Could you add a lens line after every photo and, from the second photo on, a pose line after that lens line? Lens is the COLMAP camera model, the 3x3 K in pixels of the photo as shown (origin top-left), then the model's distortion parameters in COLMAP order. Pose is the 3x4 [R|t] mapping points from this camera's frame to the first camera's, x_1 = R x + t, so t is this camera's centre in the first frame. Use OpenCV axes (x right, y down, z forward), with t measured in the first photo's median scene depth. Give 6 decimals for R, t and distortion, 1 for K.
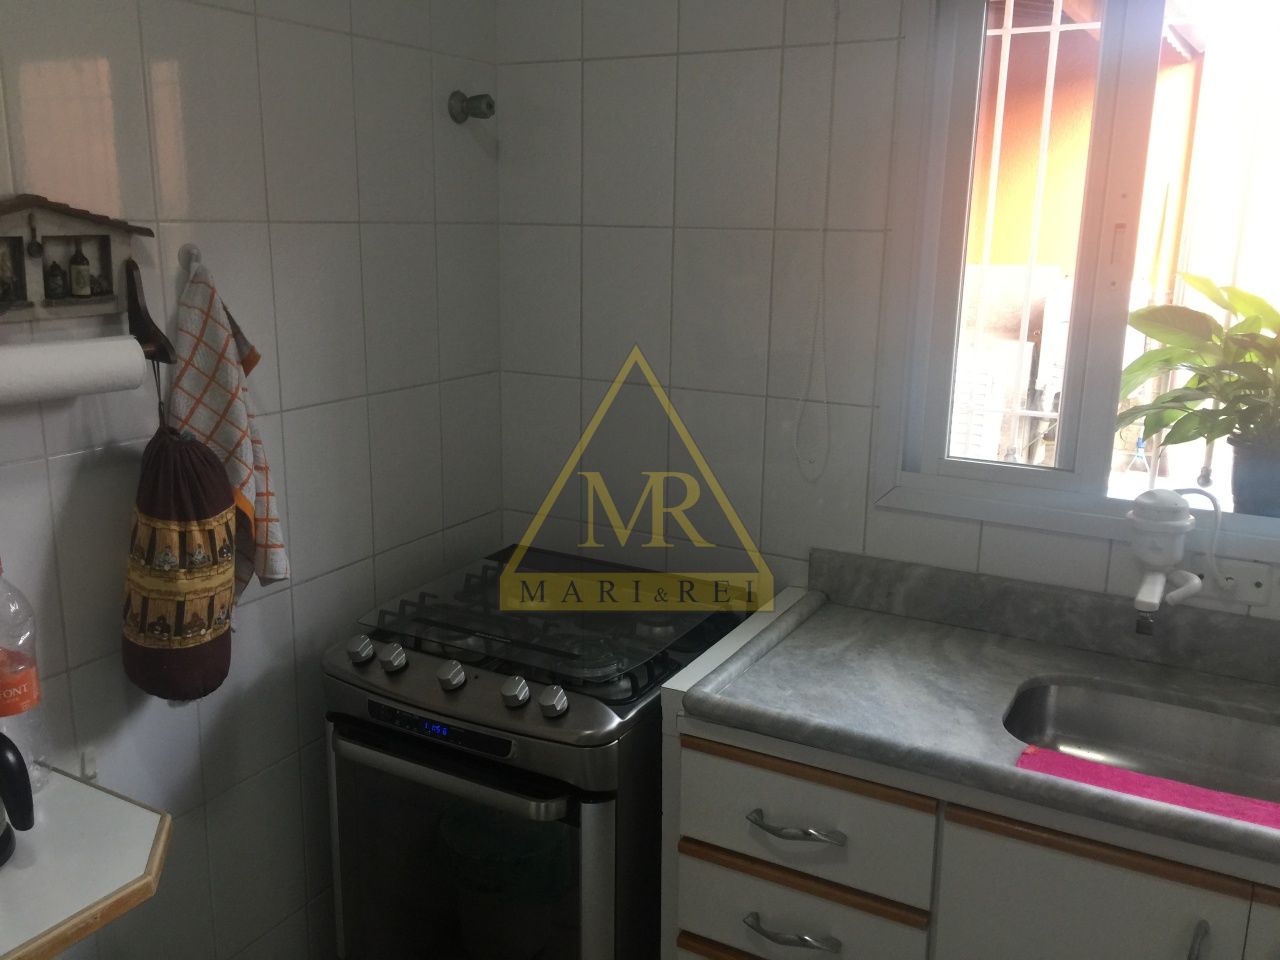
lens RADIAL K [[1106.0, 0, 640.0], [0, 1106.0, 476.4], [0, 0, 1]] dist [0.073935, -0.095906]
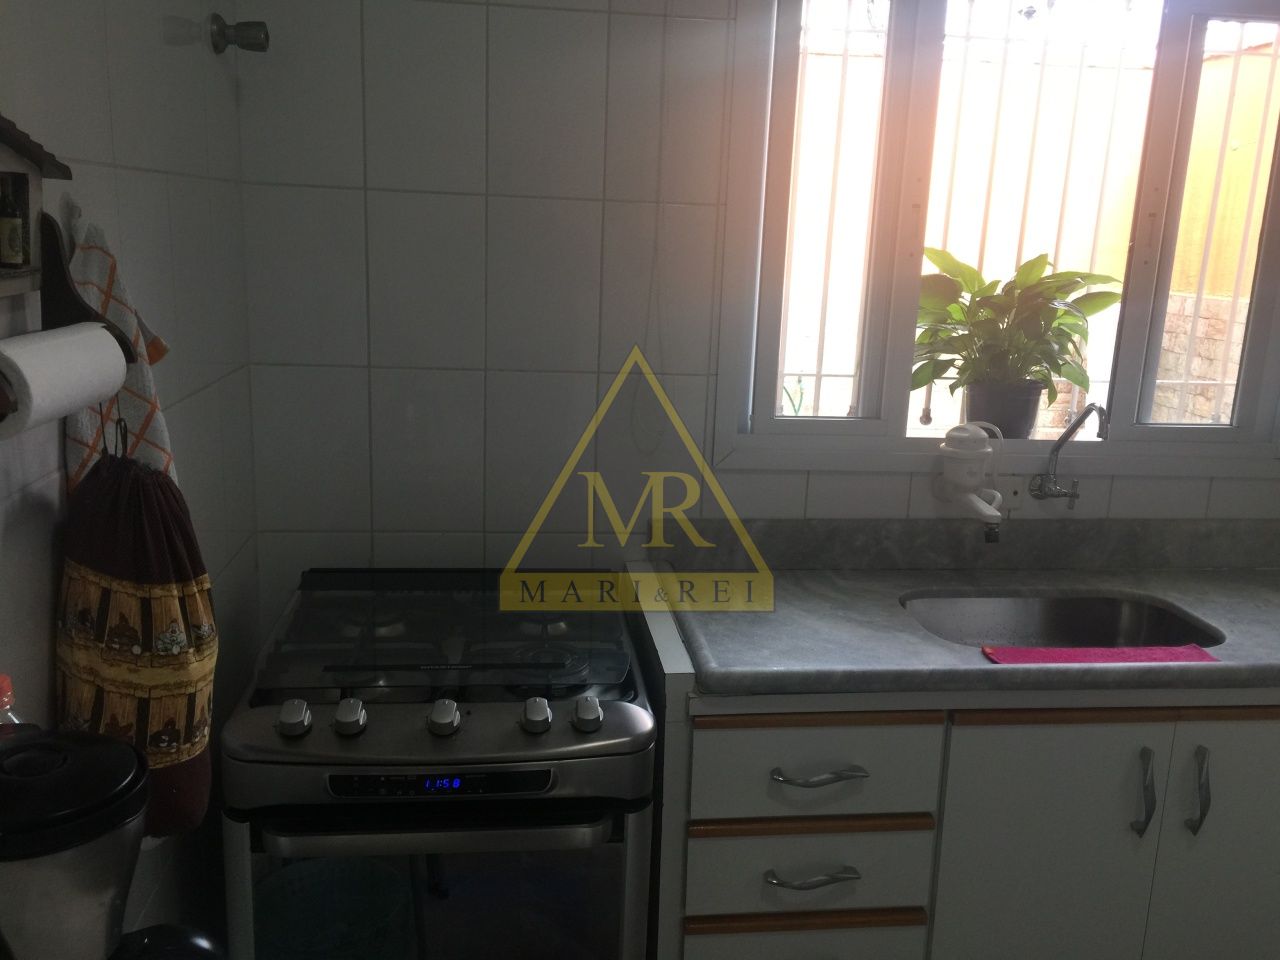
lens RADIAL K [[1106.0, 0, 639.2], [0, 1106.0, 483.4], [0, 0, 1]] dist [0.073935, -0.095906]
pose [[0.806949, -0.118208, 0.578671, -0.540130], [0.109659, 0.992717, 0.049868, -0.024515], [-0.580351, 0.023216, 0.814035, 0.230828]]
